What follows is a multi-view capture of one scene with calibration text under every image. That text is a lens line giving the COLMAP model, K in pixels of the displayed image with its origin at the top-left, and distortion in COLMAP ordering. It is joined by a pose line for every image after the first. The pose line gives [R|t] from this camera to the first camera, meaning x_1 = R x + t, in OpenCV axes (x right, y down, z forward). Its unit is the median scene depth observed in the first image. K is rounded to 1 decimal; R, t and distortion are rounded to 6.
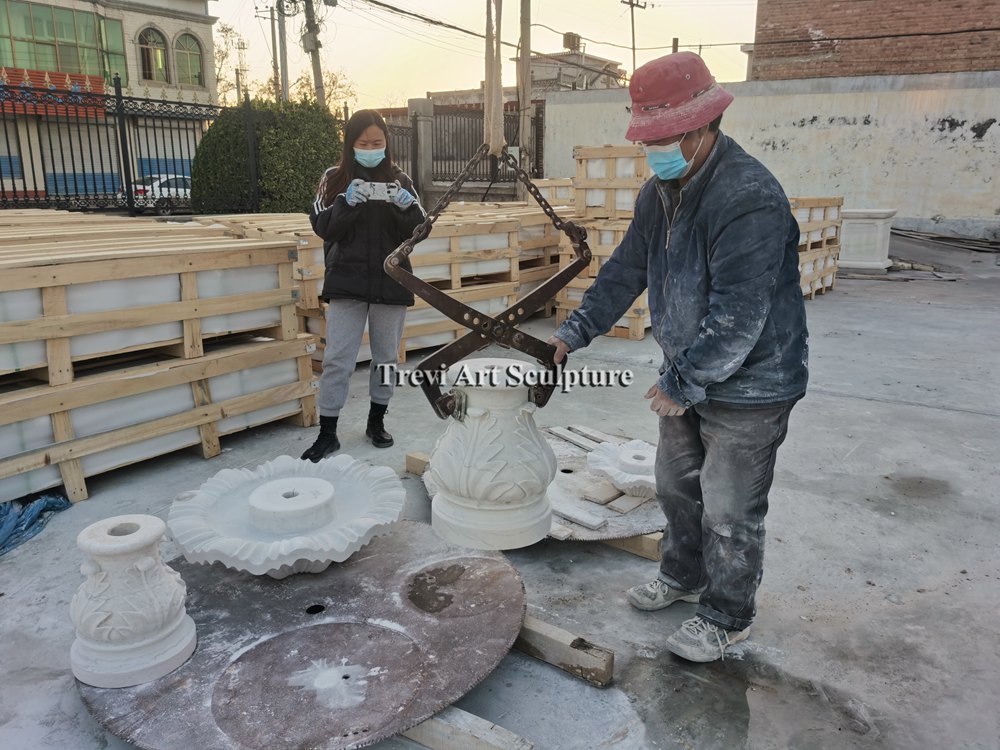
lens RADIAL K [[768.0, 0, 500.0], [0, 768.0, 375.0], [0, 0, 1]] dist [0.071001, -0.104813]
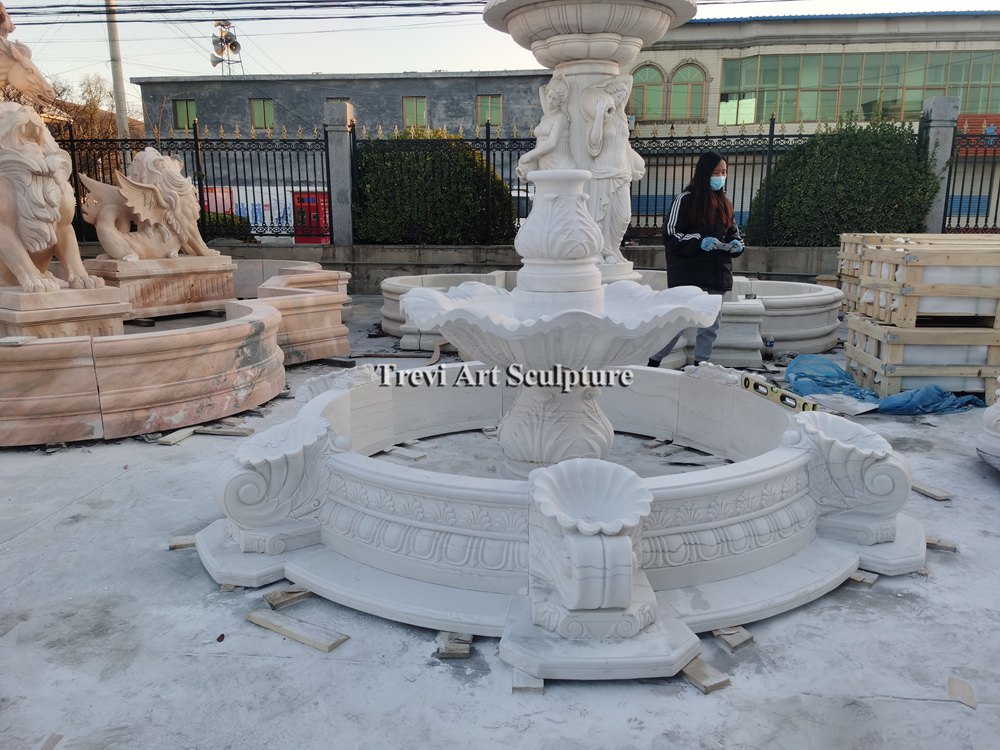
lens RADIAL K [[765.5, 0, 501.3], [0, 765.5, 378.6], [0, 0, 1]] dist [0.080075, -0.106967]
pose [[0.471175, 0.178483, -0.863793, 0.334014], [-0.219590, 0.972215, 0.081105, 0.206030], [0.854268, 0.151466, 0.497276, -0.628752]]
